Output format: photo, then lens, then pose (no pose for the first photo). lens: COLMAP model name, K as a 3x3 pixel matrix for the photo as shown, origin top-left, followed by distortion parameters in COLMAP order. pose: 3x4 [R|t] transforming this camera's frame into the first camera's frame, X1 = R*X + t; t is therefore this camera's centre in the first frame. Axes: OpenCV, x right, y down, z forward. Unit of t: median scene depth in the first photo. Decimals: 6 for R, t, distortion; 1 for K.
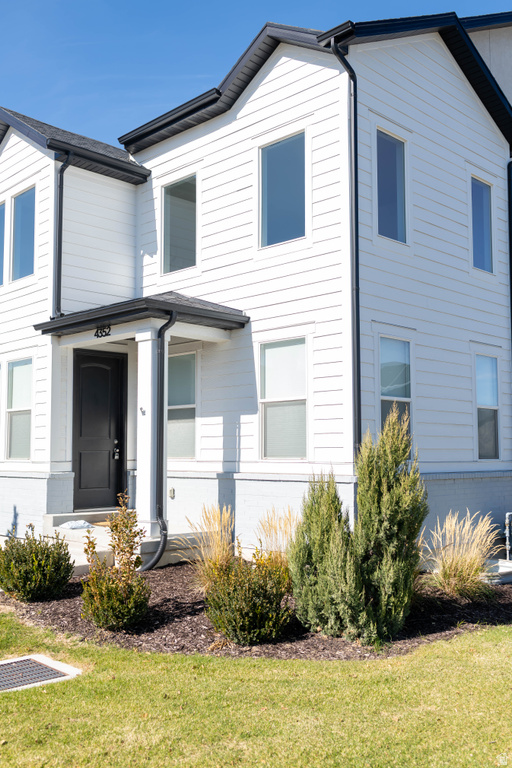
lens RADIAL K [[735.1, 0, 256.0], [0, 735.1, 384.0], [0, 0, 1]] dist [0.003815, 0.001460]
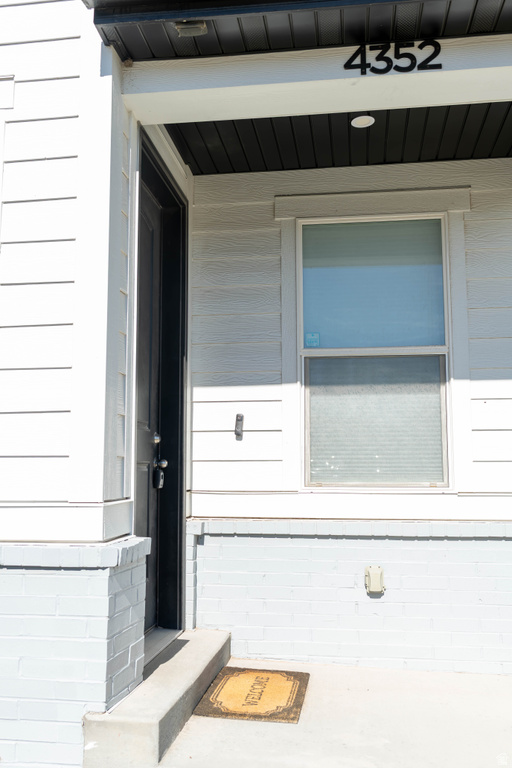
lens RADIAL K [[726.2, 0, 253.2], [0, 726.2, 385.1], [0, 0, 1]] dist [0.004751, -0.001624]
pose [[0.800305, 0.075886, 0.594771, -0.421022], [-0.056988, 0.997095, -0.050537, 0.078968], [-0.596879, 0.006550, 0.802305, 0.809623]]
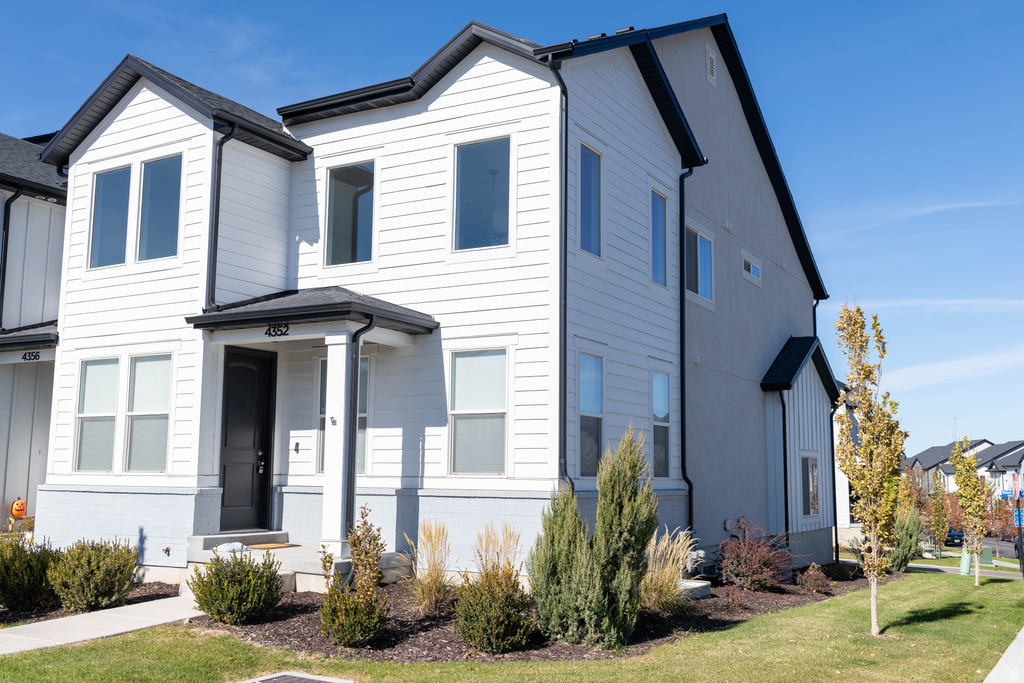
lens RADIAL K [[968.3, 0, 512.7], [0, 968.3, 336.5], [0, 0, 1]] dist [0.004751, -0.001624]
pose [[0.964766, 0.047383, 0.258809, -0.239532], [-0.035519, 0.998101, -0.050330, -0.014396], [-0.260702, 0.039364, 0.964616, -0.220876]]
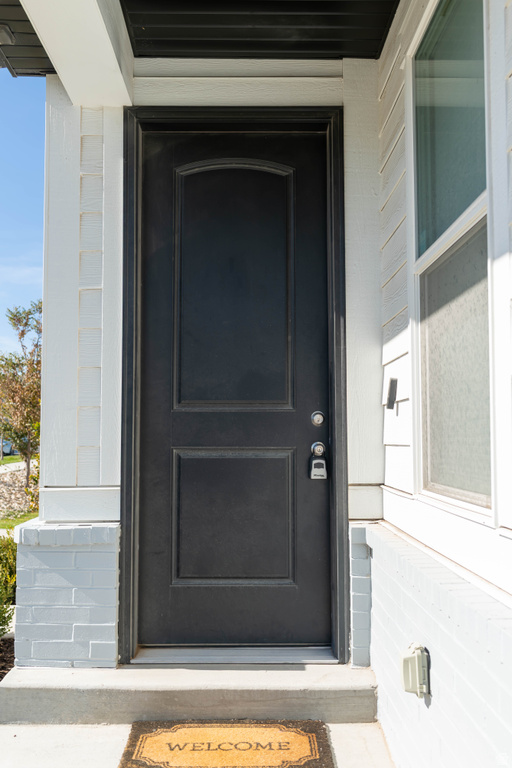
lens RADIAL K [[745.1, 0, 248.8], [0, 745.1, 386.3], [0, 0, 1]] dist [0.008261, 0.013740]
pose [[0.711191, -0.045992, -0.701493, -0.004119], [0.064214, 0.997936, -0.000327, 0.074369], [0.700060, -0.044813, 0.712676, 0.900691]]
